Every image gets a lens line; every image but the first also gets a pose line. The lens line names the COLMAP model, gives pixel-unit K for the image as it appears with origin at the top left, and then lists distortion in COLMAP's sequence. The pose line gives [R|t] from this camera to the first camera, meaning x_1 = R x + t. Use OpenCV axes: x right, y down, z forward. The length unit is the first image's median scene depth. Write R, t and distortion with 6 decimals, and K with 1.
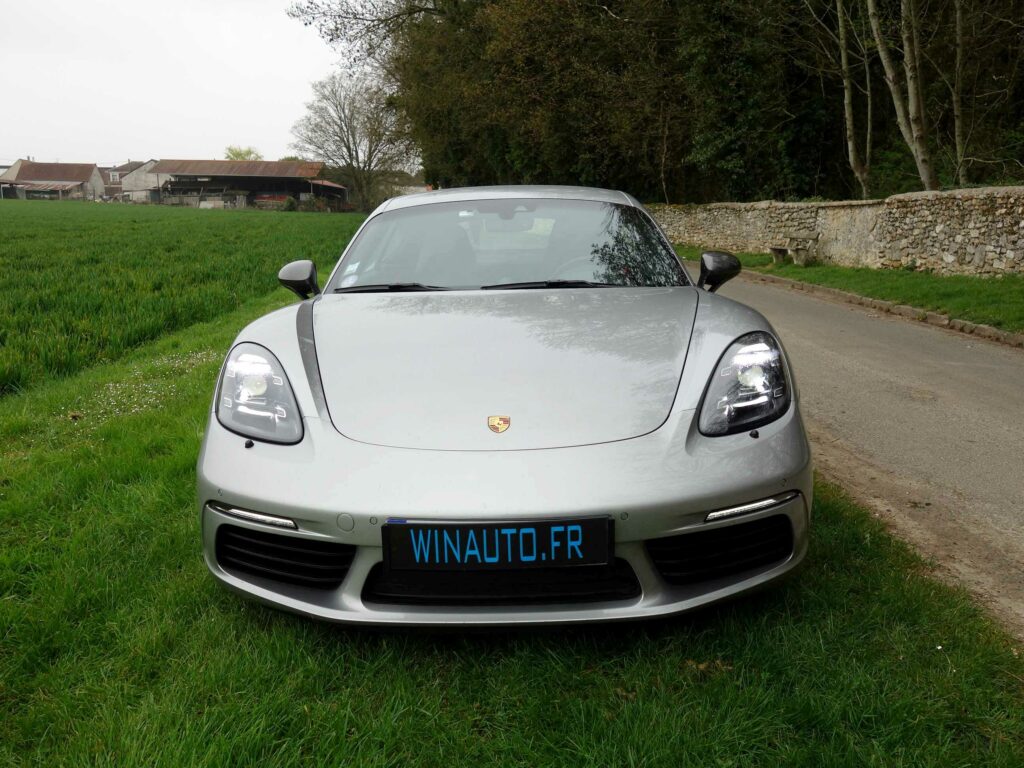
lens RADIAL K [[903.7, 0, 512.0], [0, 903.7, 384.0], [0, 0, 1]] dist [0.007107, -0.012278]
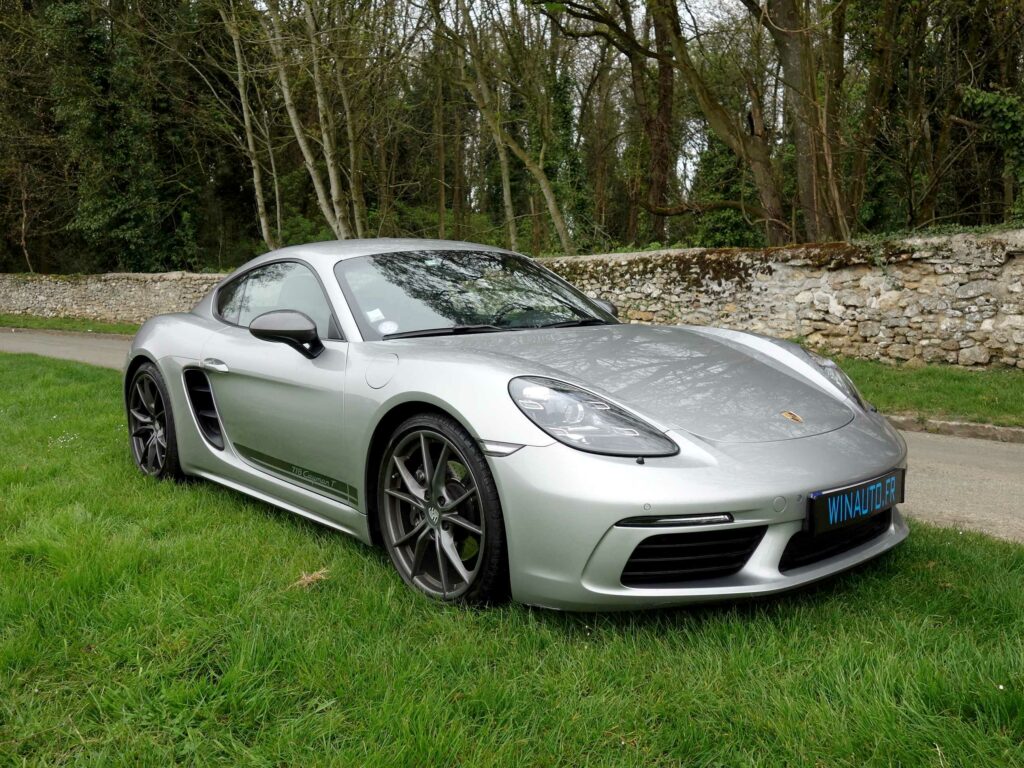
lens RADIAL K [[903.7, 0, 512.0], [0, 903.7, 384.0], [0, 0, 1]] dist [0.007107, -0.012278]
pose [[0.745301, -0.062888, 0.663756, -0.100388], [0.117102, 0.992413, -0.037461, 0.000004], [-0.656364, 0.105647, 0.747011, 0.026722]]
